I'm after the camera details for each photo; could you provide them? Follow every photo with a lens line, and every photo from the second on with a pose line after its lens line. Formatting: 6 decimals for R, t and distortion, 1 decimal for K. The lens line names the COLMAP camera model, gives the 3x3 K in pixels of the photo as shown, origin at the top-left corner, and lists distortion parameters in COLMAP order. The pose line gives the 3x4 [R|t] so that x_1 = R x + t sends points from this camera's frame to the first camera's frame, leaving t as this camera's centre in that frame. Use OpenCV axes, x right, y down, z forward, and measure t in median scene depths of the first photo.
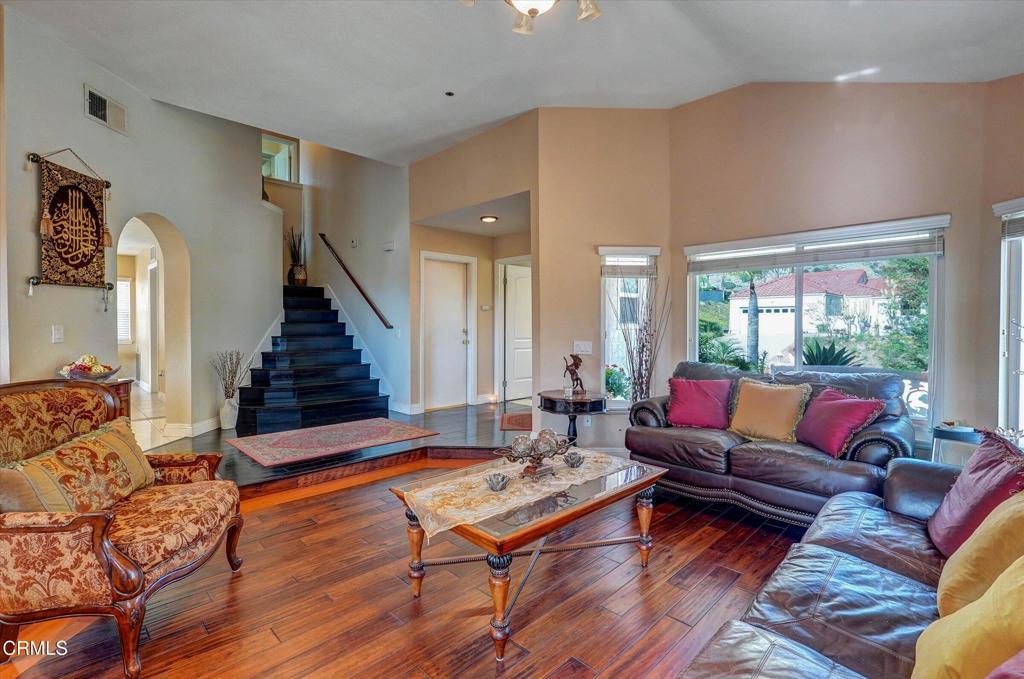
lens RADIAL K [[479.0, 0, 510.1], [0, 479.0, 334.7], [0, 0, 1]] dist [-0.008502, 0.002240]
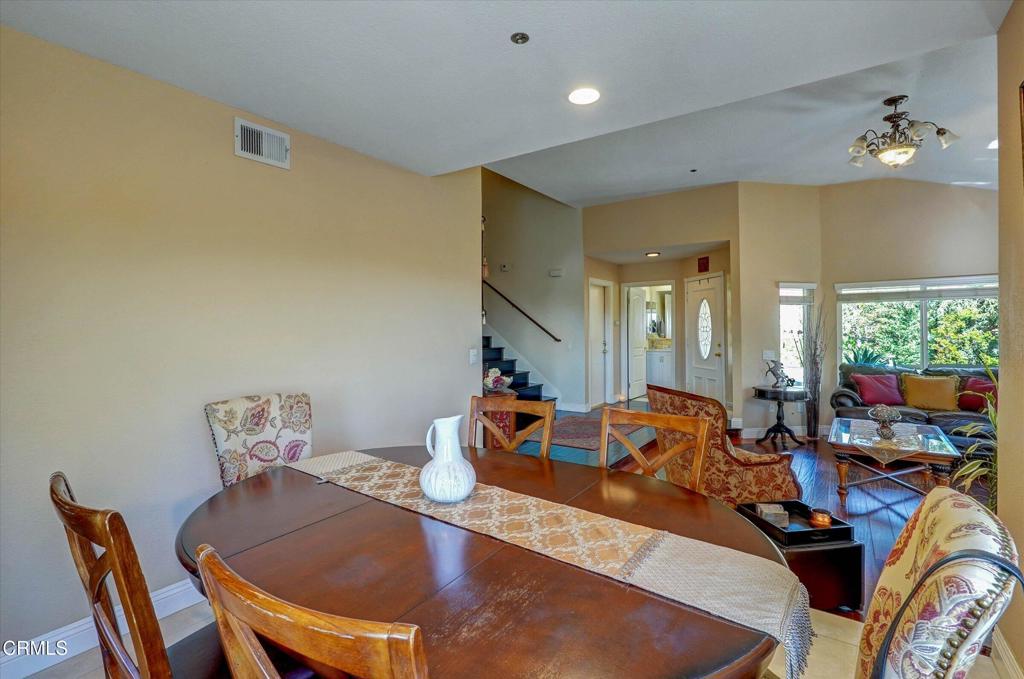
lens RADIAL K [[479.0, 0, 514.8], [0, 479.0, 335.9], [0, 0, 1]] dist [-0.008502, 0.002240]
pose [[0.980855, -0.011017, 0.194425, -0.843057], [0.013174, 0.999865, -0.009803, -0.024226], [-0.194291, 0.012177, 0.980868, -0.218377]]
